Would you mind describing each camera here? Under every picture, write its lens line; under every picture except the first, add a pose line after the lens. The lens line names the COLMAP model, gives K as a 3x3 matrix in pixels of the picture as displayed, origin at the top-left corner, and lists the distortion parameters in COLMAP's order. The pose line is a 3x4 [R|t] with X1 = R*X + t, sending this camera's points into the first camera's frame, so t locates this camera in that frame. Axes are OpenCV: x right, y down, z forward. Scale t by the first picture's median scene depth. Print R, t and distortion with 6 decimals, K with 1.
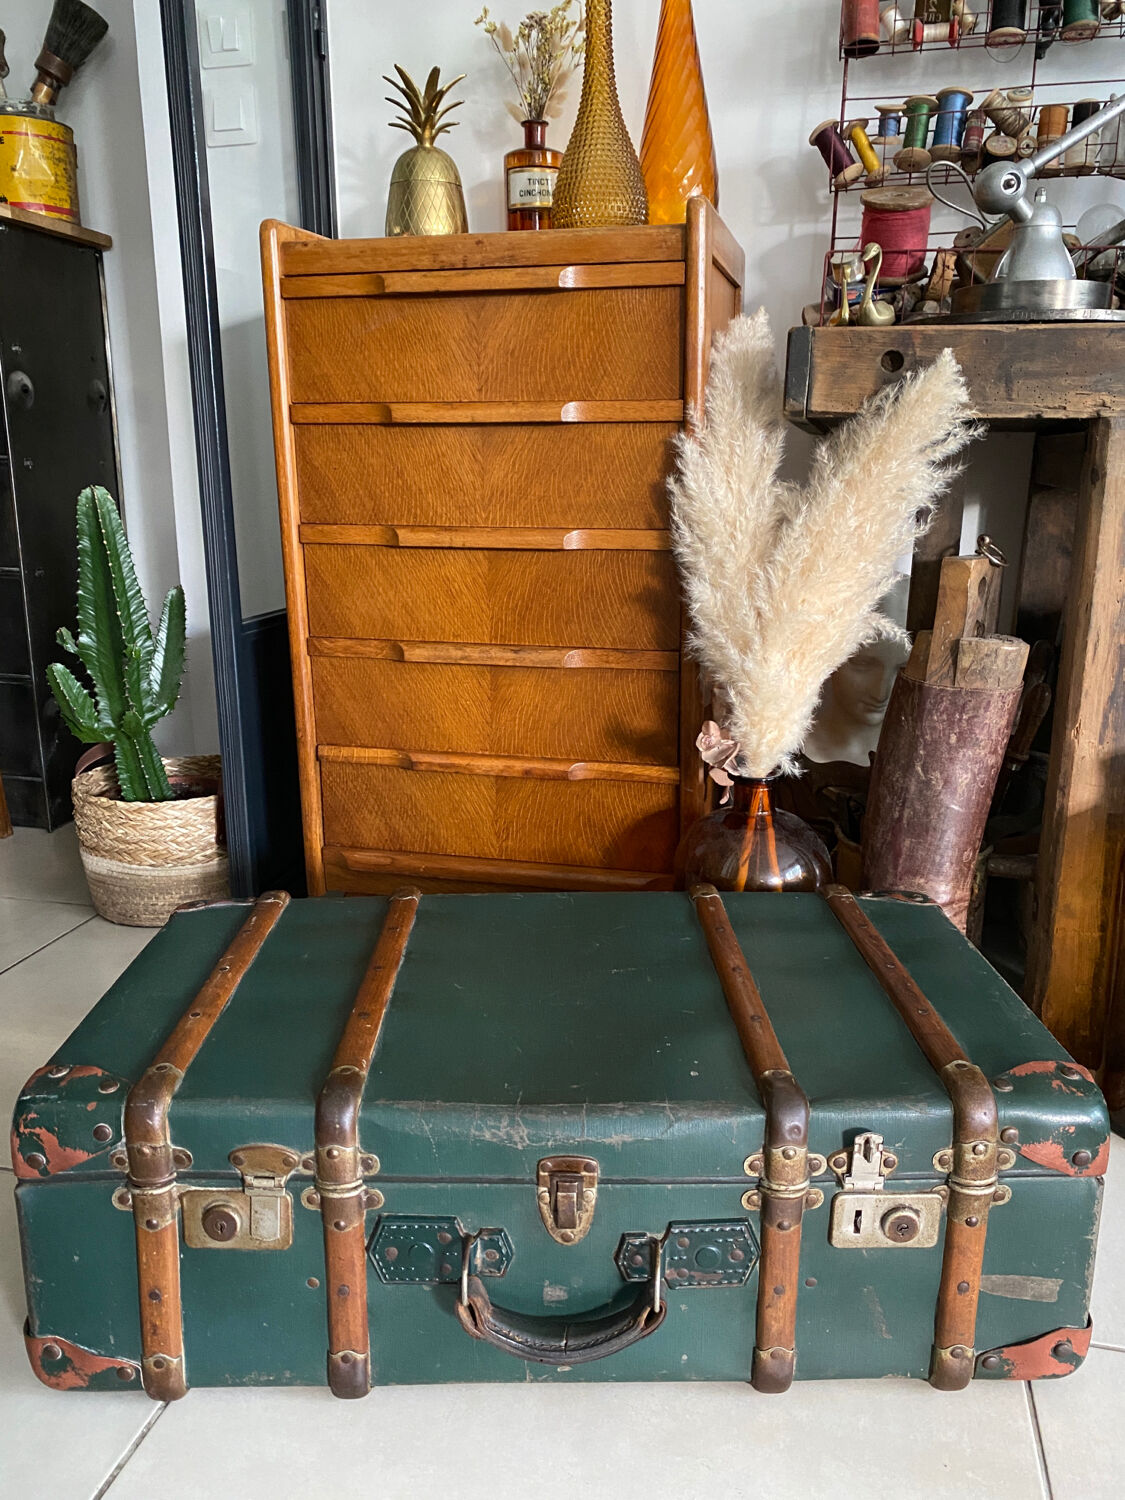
lens RADIAL K [[1140.4, 0, 563.4], [0, 1140.4, 737.4], [0, 0, 1]] dist [0.007975, -0.012239]
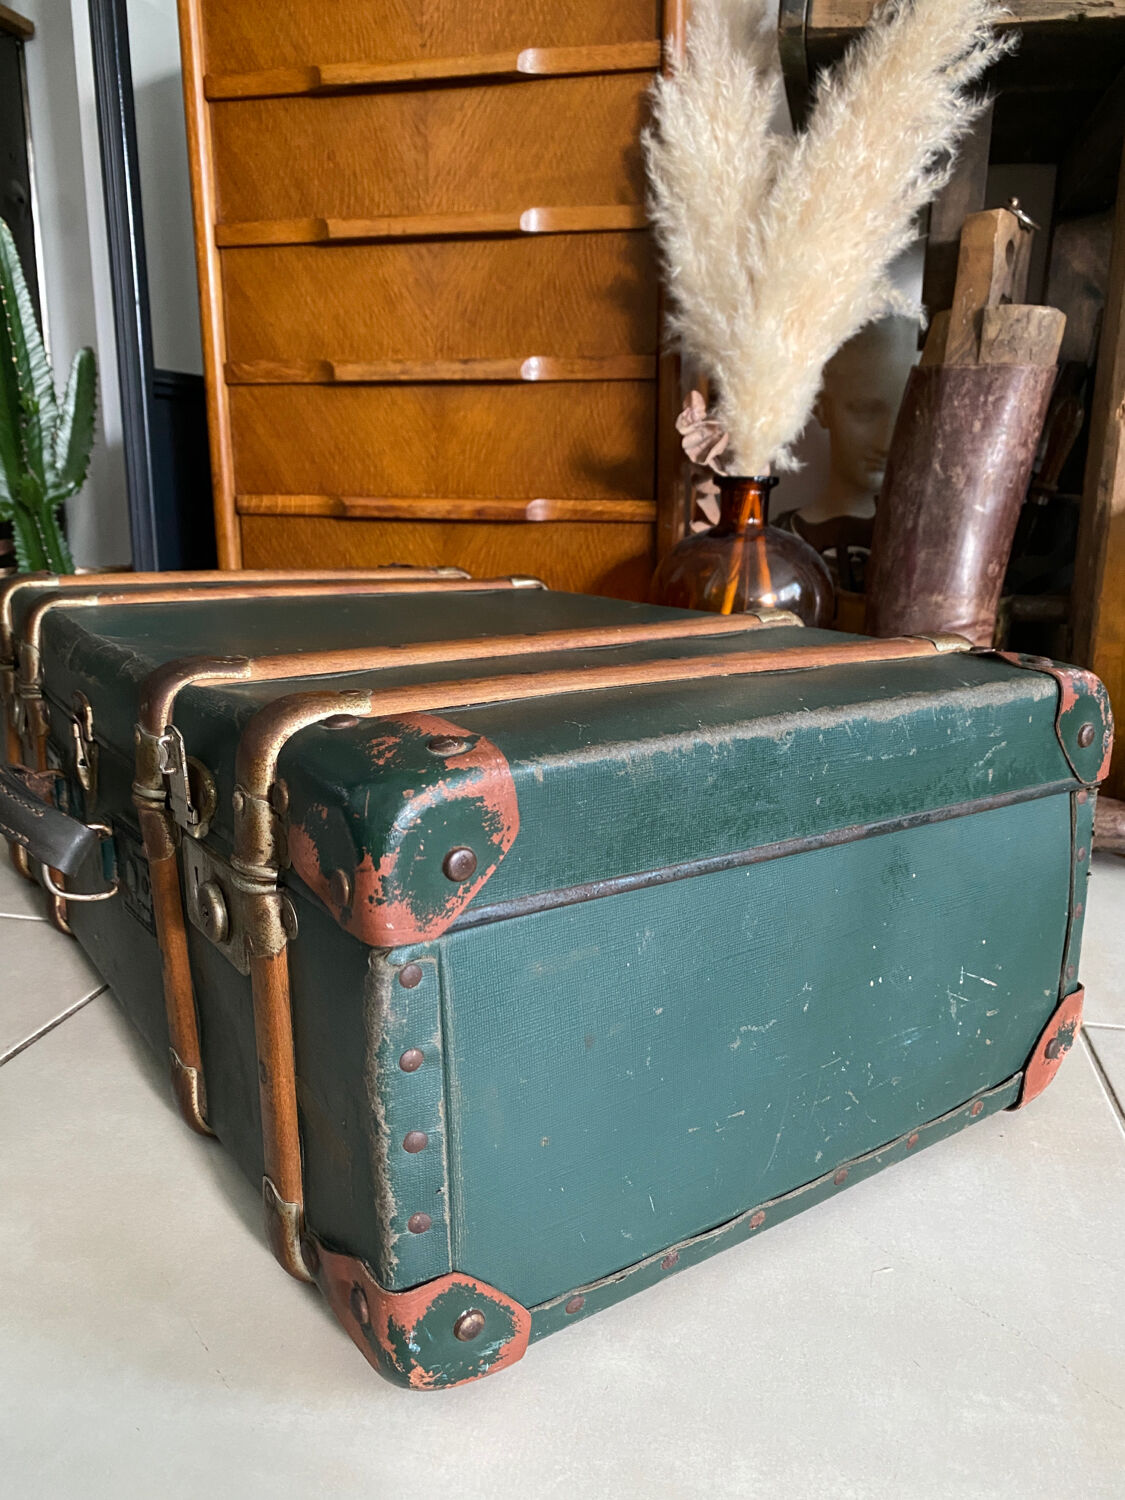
lens RADIAL K [[1140.4, 0, 563.6], [0, 1140.4, 735.8], [0, 0, 1]] dist [0.007975, -0.012239]
pose [[0.999825, 0.002945, 0.018488, 0.017417], [-0.002721, 0.999923, -0.012138, 0.222524], [-0.018522, 0.012085, 0.999755, 0.146746]]
